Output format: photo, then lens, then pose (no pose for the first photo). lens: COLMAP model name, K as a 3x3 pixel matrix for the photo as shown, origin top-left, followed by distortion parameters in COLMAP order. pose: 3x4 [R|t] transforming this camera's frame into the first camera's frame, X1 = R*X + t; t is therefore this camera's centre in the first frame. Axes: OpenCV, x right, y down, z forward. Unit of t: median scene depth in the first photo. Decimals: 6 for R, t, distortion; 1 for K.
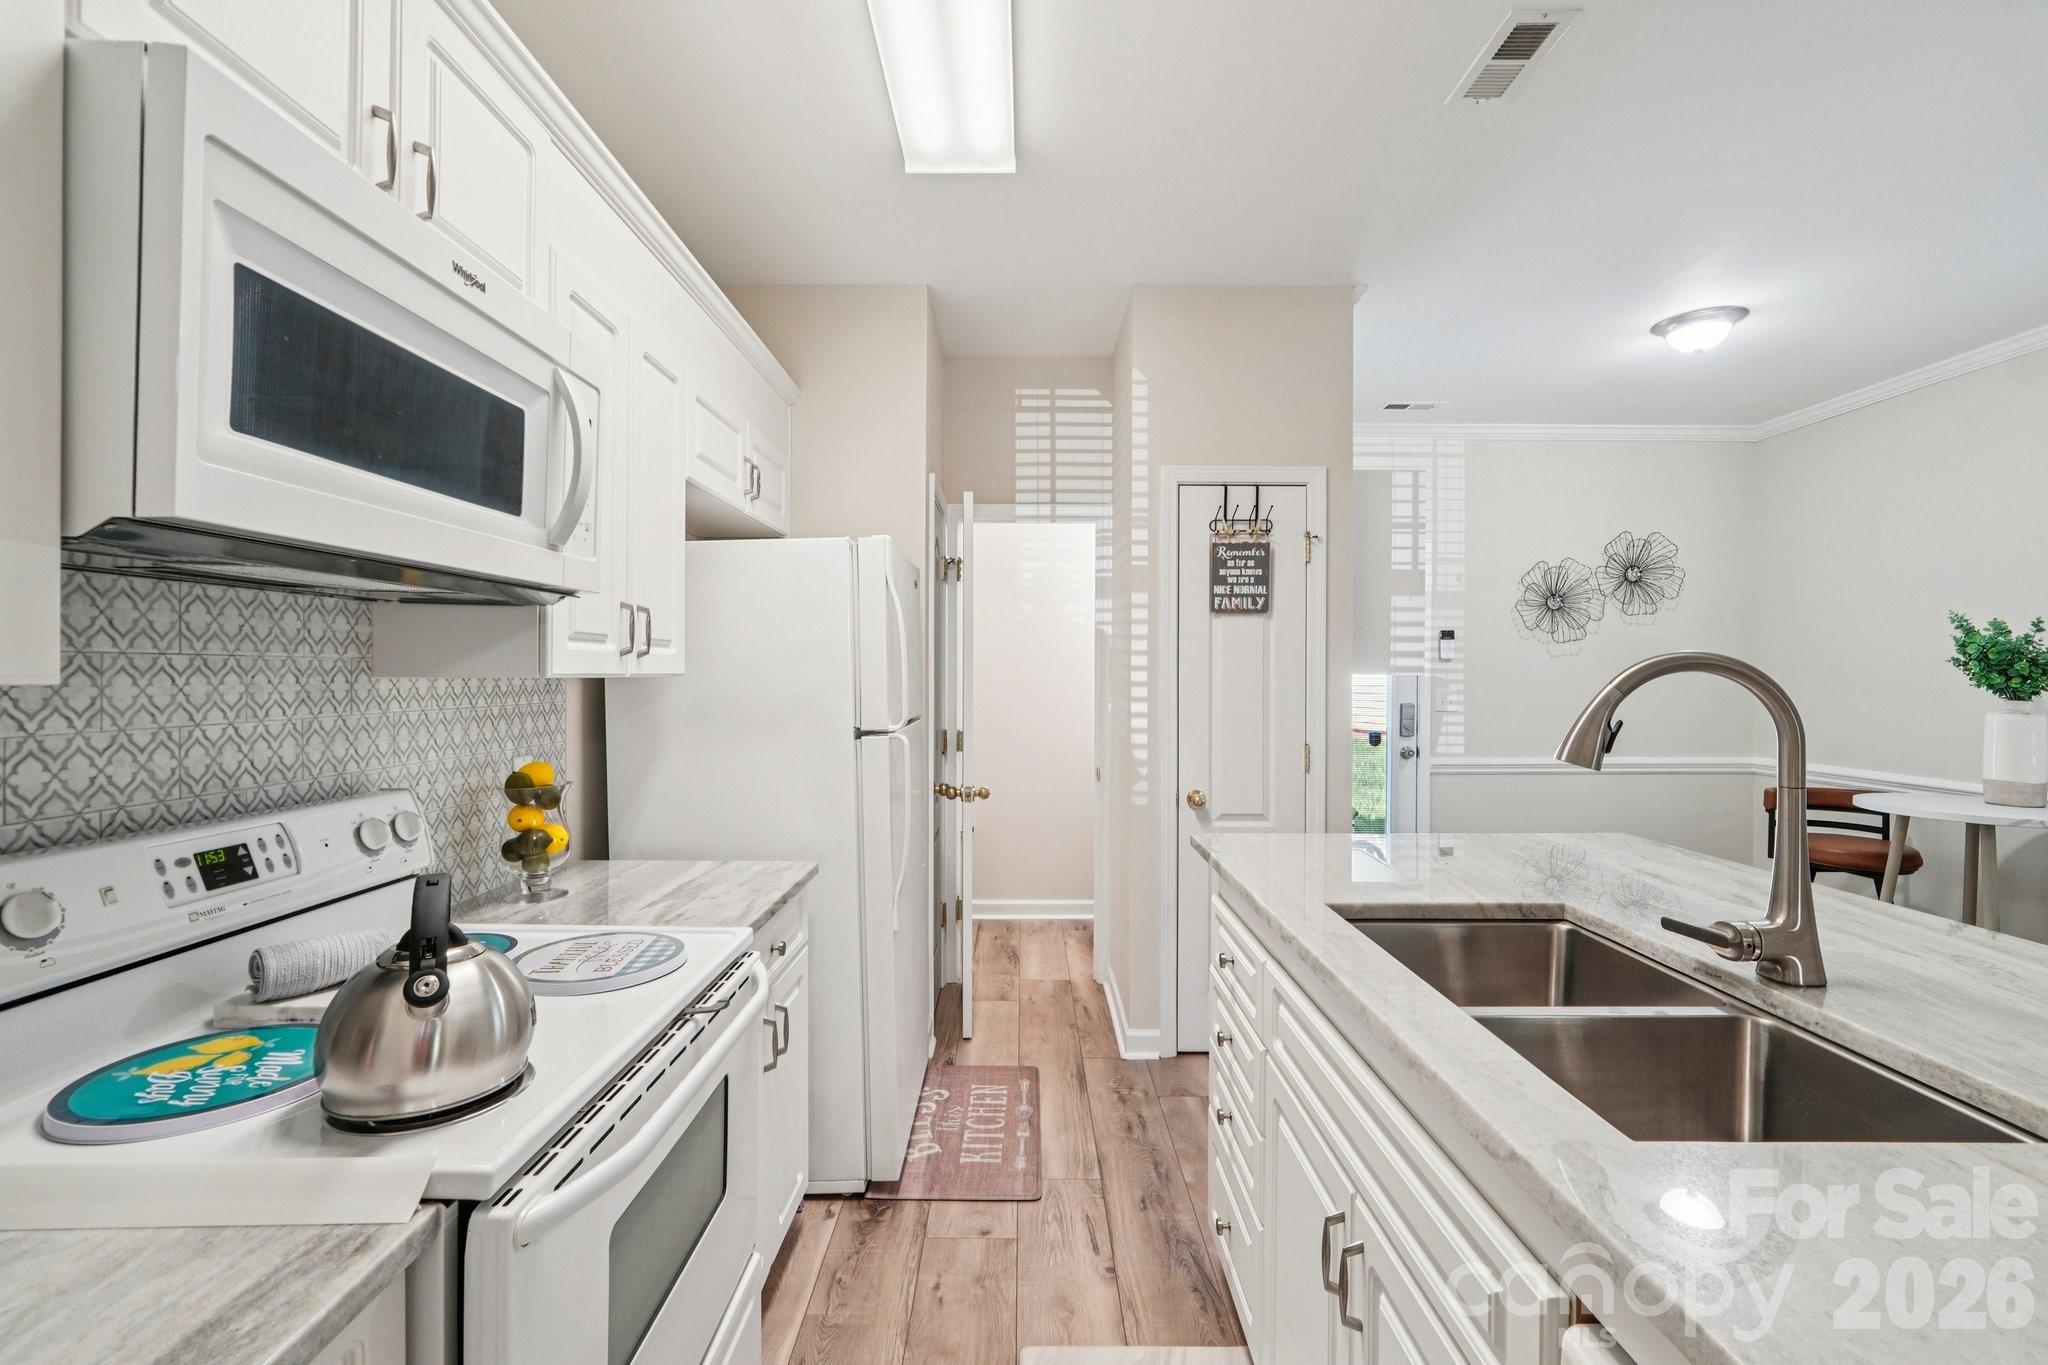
lens RADIAL K [[871.0, 0, 1023.9], [0, 871.0, 674.9], [0, 0, 1]] dist [-0.016176, 0.006398]
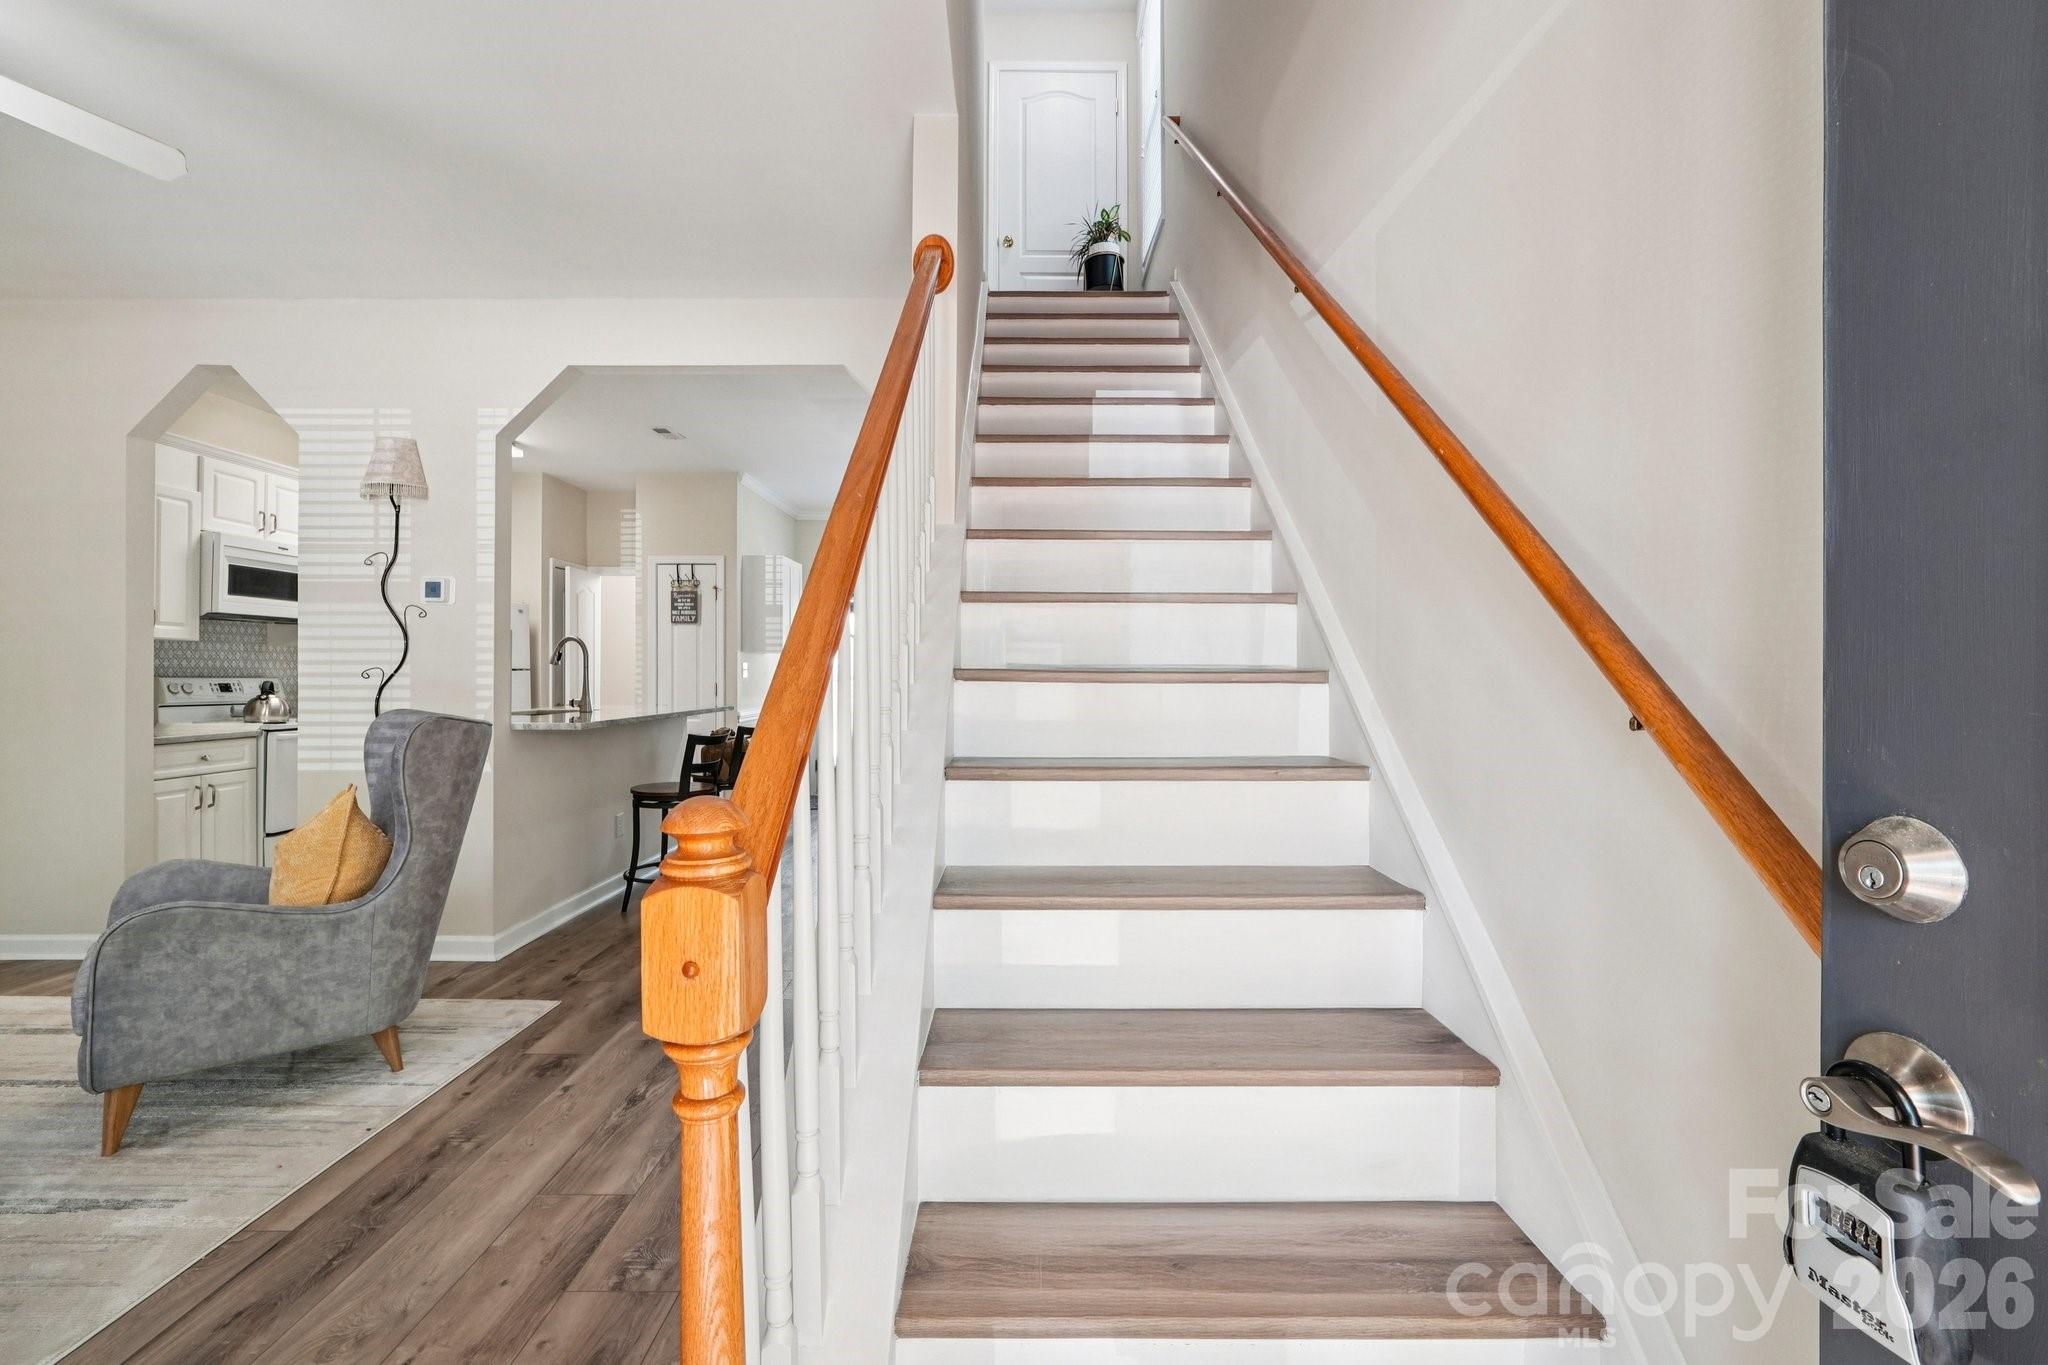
lens RADIAL K [[882.7, 0, 1021.1], [0, 882.7, 670.5], [0, 0, 1]] dist [-0.016812, 0.006490]
pose [[0.999998, -0.001632, 0.000901, 1.092762], [0.001639, 0.999975, -0.006945, 0.064304], [-0.000889, 0.006947, 0.999975, -1.209131]]
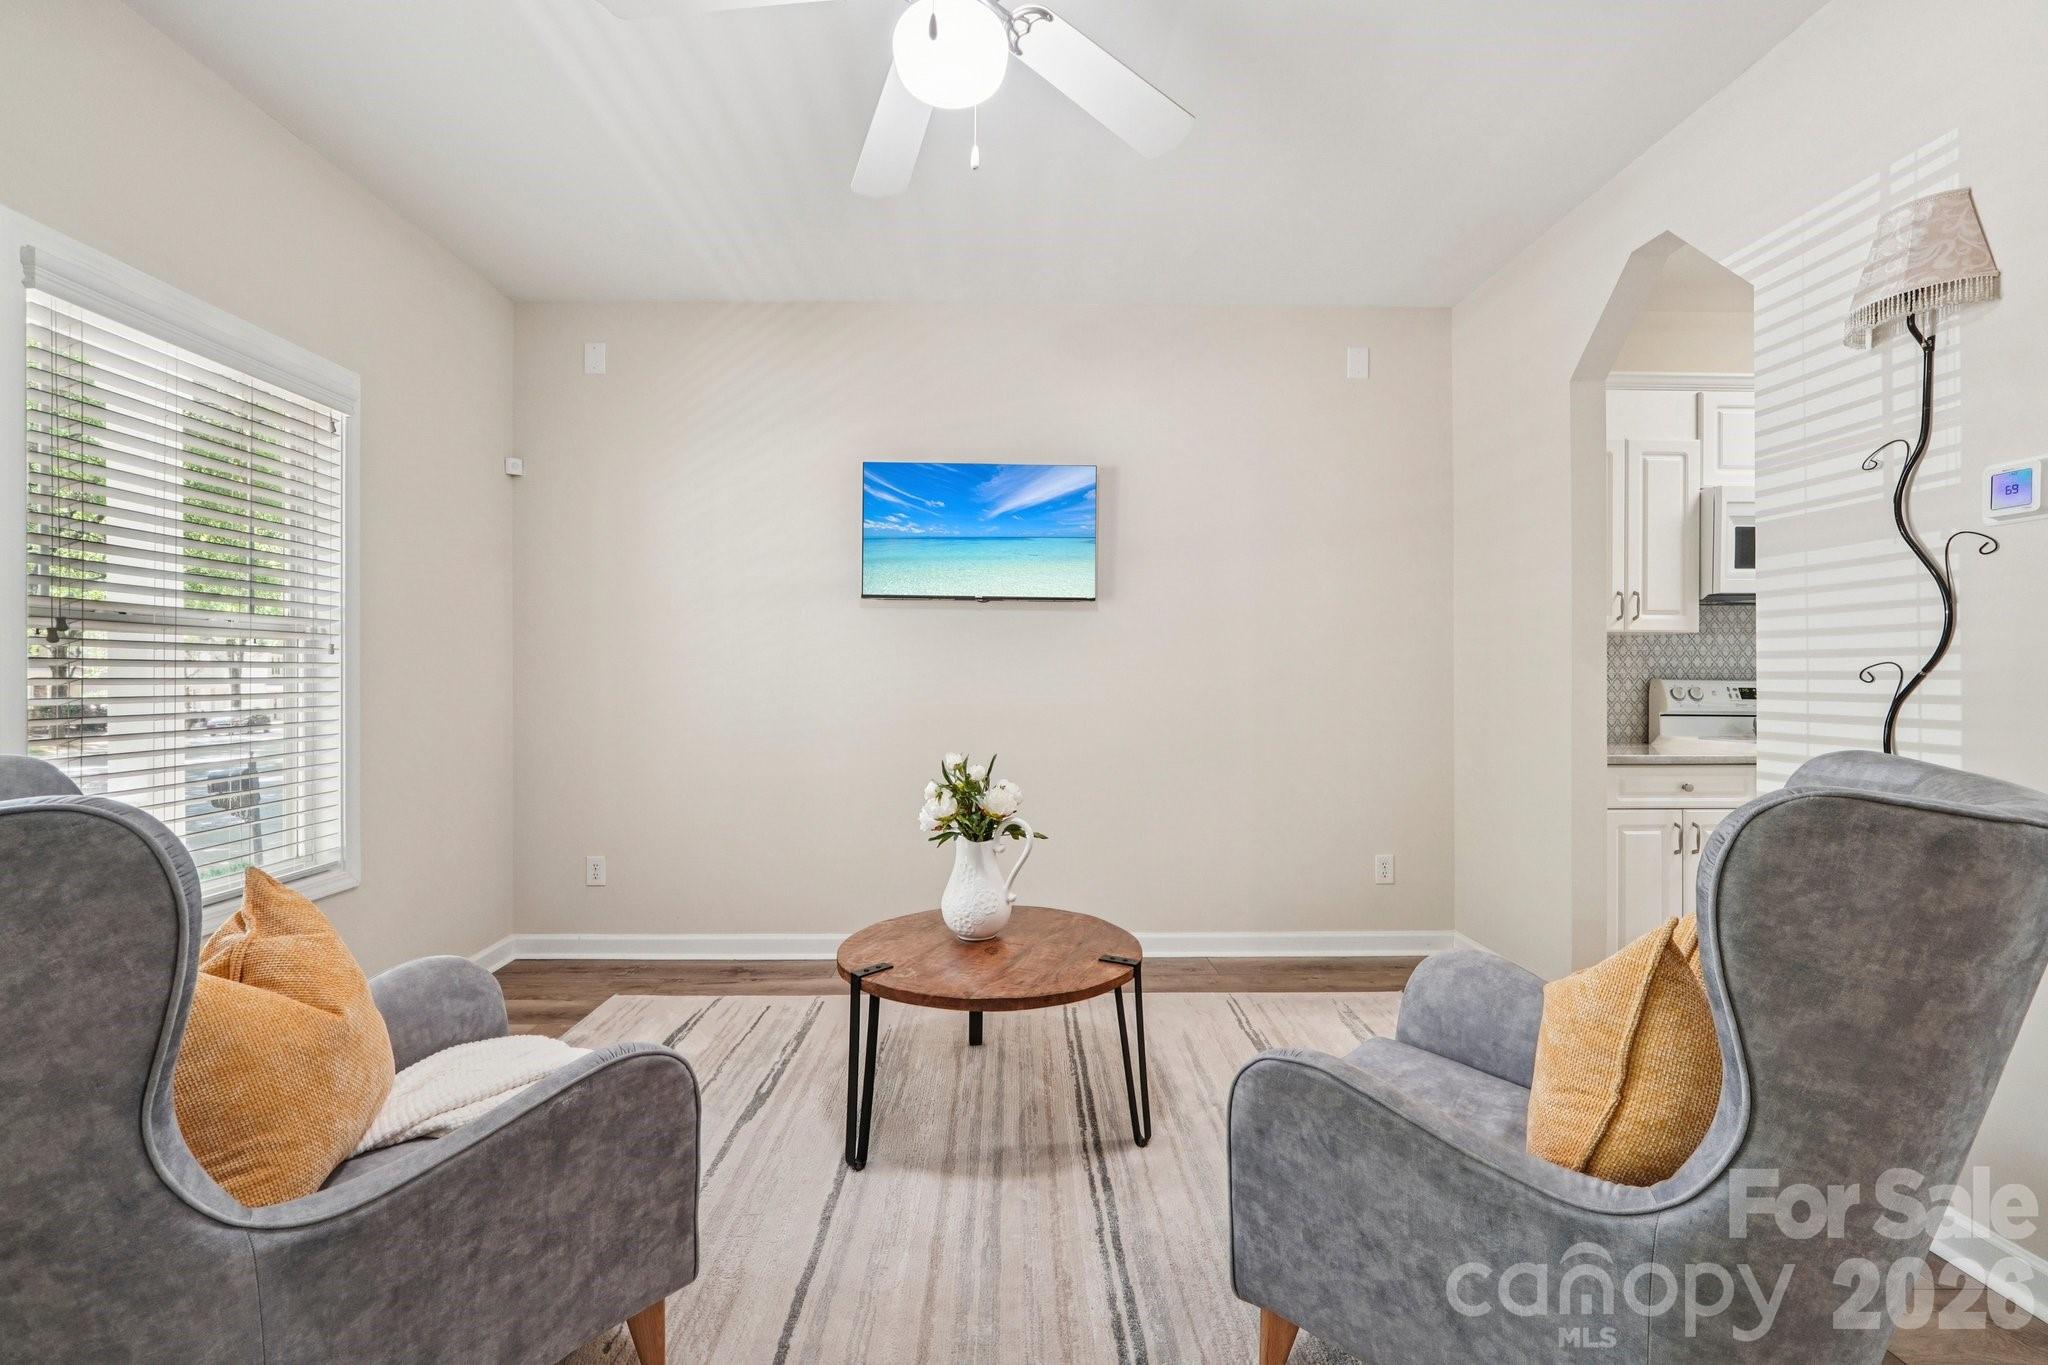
lens RADIAL K [[873.1, 0, 1018.2], [0, 873.1, 676.9], [0, 0, 1]] dist [-0.016803, 0.006865]
pose [[0.018991, -0.001847, -0.999818, 0.823880], [-0.003093, 0.999993, -0.001906, 0.064682], [0.999815, 0.003129, 0.018985, -0.651974]]
